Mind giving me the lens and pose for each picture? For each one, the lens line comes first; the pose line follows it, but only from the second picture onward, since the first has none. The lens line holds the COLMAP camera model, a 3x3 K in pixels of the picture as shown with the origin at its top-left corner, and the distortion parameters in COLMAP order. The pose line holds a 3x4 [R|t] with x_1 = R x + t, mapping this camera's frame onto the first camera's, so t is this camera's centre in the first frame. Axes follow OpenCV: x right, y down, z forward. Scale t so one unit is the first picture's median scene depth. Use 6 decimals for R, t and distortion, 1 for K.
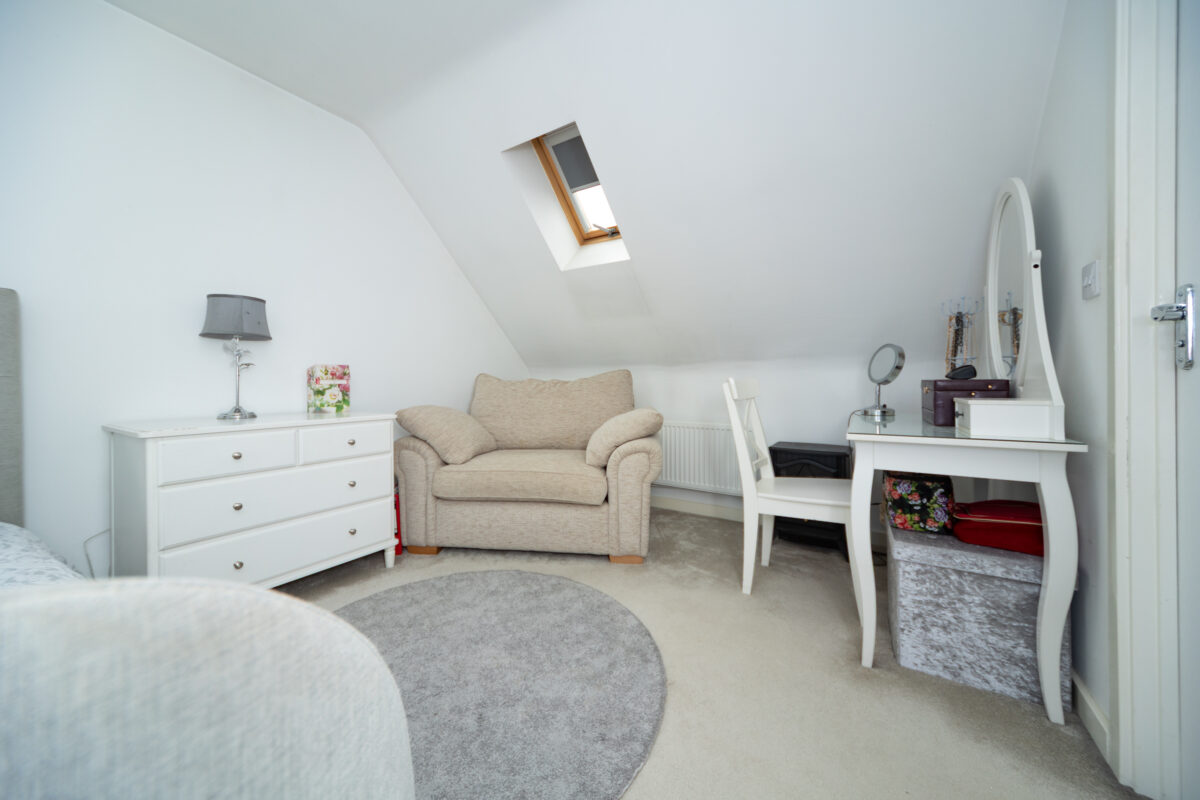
lens RADIAL K [[412.4, 0, 594.9], [0, 412.4, 387.5], [0, 0, 1]] dist [0.011995, 0.000026]
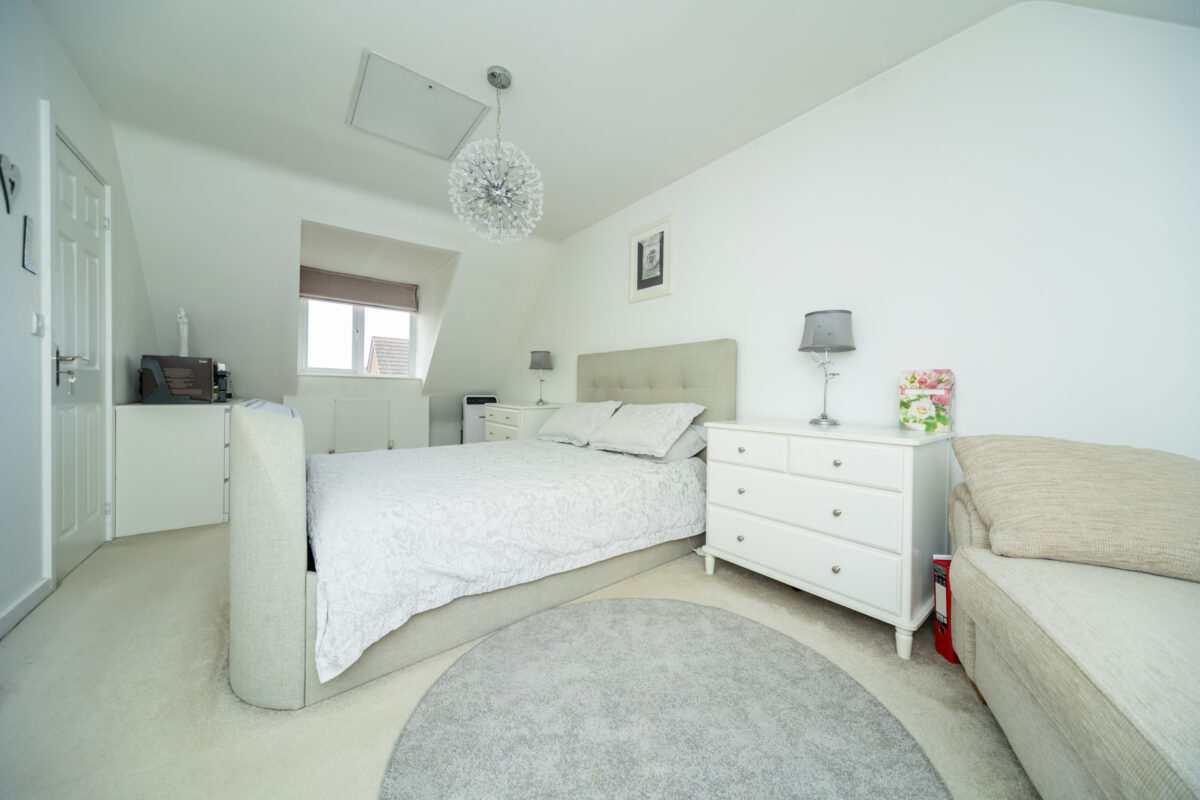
lens RADIAL K [[396.3, 0, 600.0], [0, 396.3, 400.0], [0, 0, 1]] dist [0.000027, 0.000008]
pose [[-0.304408, 0.018106, -0.952370, 0.268293], [-0.026977, 0.999254, 0.027620, -0.002376], [0.952160, 0.034100, -0.303693, 0.661725]]
